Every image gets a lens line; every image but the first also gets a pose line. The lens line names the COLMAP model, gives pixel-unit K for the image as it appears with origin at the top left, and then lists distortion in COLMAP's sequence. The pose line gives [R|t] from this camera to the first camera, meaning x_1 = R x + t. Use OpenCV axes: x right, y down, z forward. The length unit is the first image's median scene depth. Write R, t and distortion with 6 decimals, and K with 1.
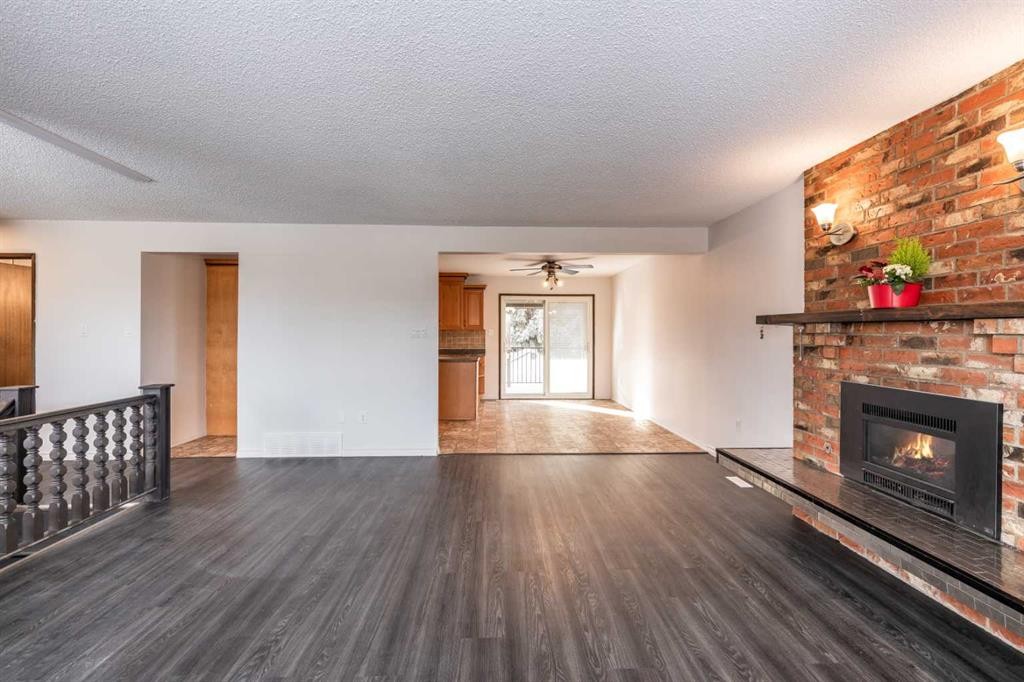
lens RADIAL K [[466.8, 0, 519.4], [0, 466.8, 337.3], [0, 0, 1]] dist [0.002983, 0.000256]
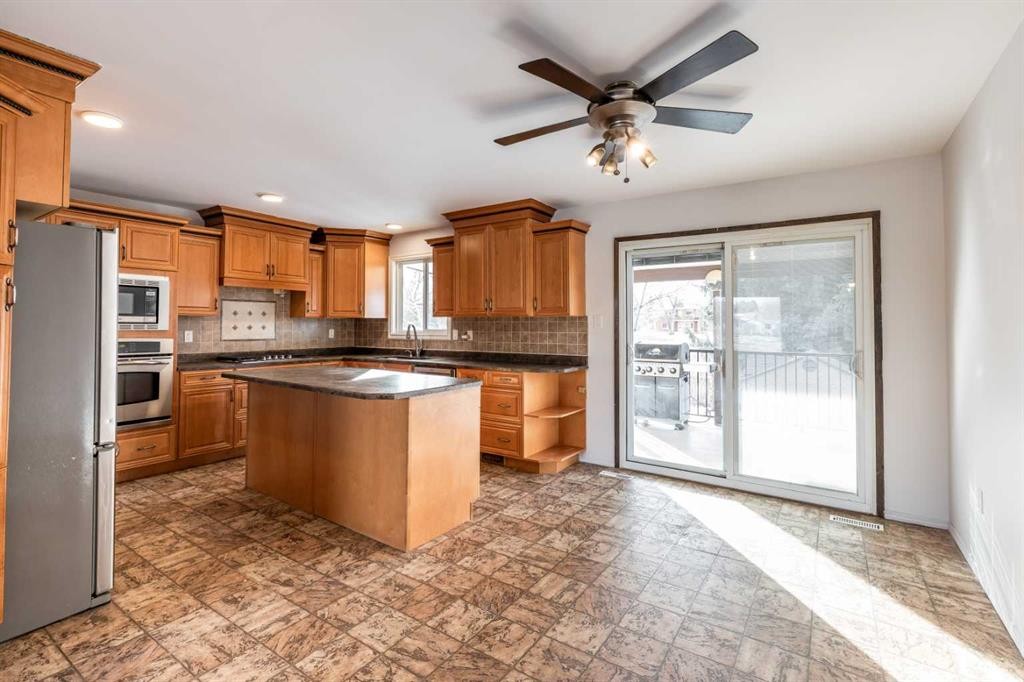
lens RADIAL K [[467.8, 0, 515.1], [0, 467.8, 317.3], [0, 0, 1]] dist [0.002485, 0.000231]
pose [[0.809126, -0.007075, -0.587593, 0.147515], [-0.007673, 0.999715, -0.022604, -0.003674], [0.587585, 0.022798, 0.808841, 0.569837]]
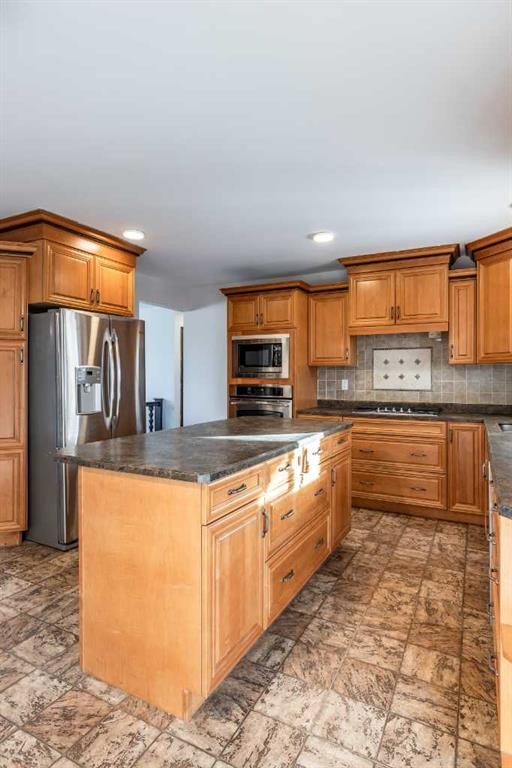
lens RADIAL K [[417.8, 0, 256.0], [0, 417.8, 384.0], [0, 0, 1]] dist [-0.000162, -0.000881]
pose [[-0.494818, 0.013873, -0.868886, 0.050914], [-0.007154, 0.999774, 0.020037, -0.001909], [0.868967, 0.016131, -0.494607, 0.926299]]
